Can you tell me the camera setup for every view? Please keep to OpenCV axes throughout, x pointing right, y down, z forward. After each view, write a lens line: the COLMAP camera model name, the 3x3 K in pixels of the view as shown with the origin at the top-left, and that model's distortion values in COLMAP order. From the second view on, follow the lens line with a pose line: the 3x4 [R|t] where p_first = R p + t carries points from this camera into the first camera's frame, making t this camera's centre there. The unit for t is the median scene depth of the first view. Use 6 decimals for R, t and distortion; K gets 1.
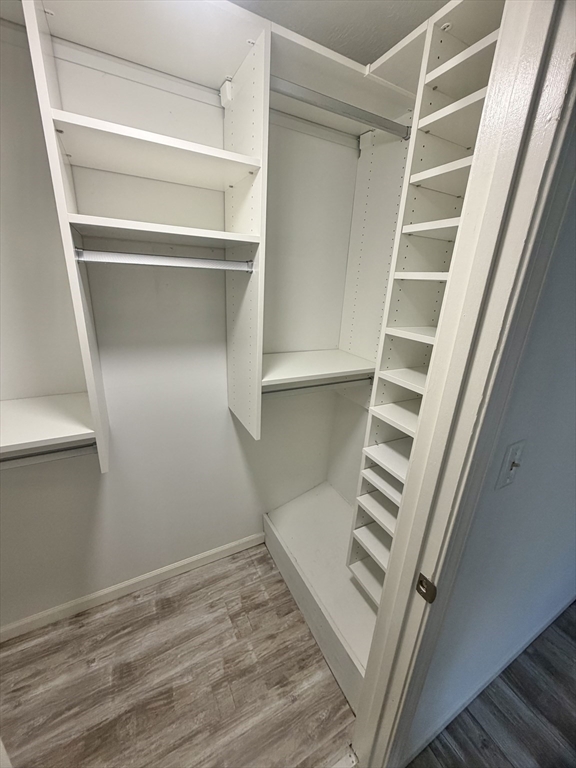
lens RADIAL K [[307.4, 0, 293.4], [0, 307.4, 381.2], [0, 0, 1]] dist [-0.000802, 0.000154]
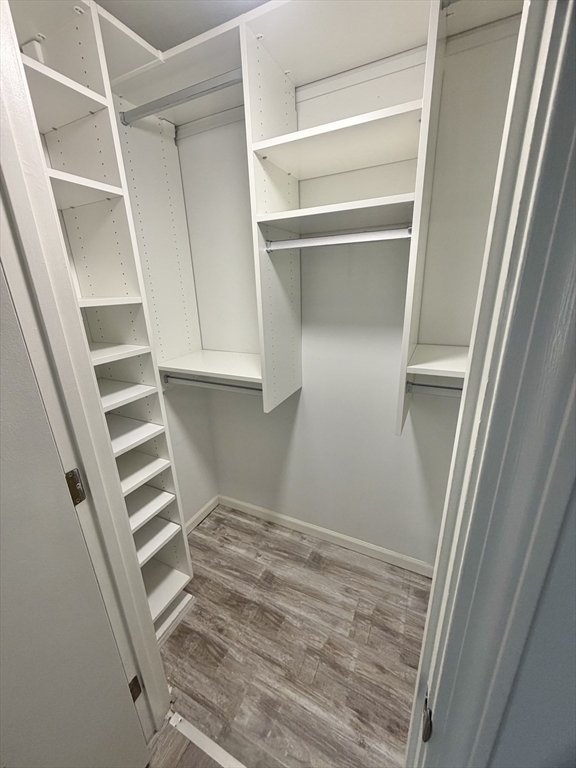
lens RADIAL K [[307.4, 0, 290.2], [0, 307.4, 384.2], [0, 0, 1]] dist [-0.000802, 0.000154]
pose [[0.575253, 0.189345, -0.795759, 0.352118], [-0.202473, 0.975526, 0.085752, 0.031227], [0.792520, 0.111791, 0.599512, 0.208516]]
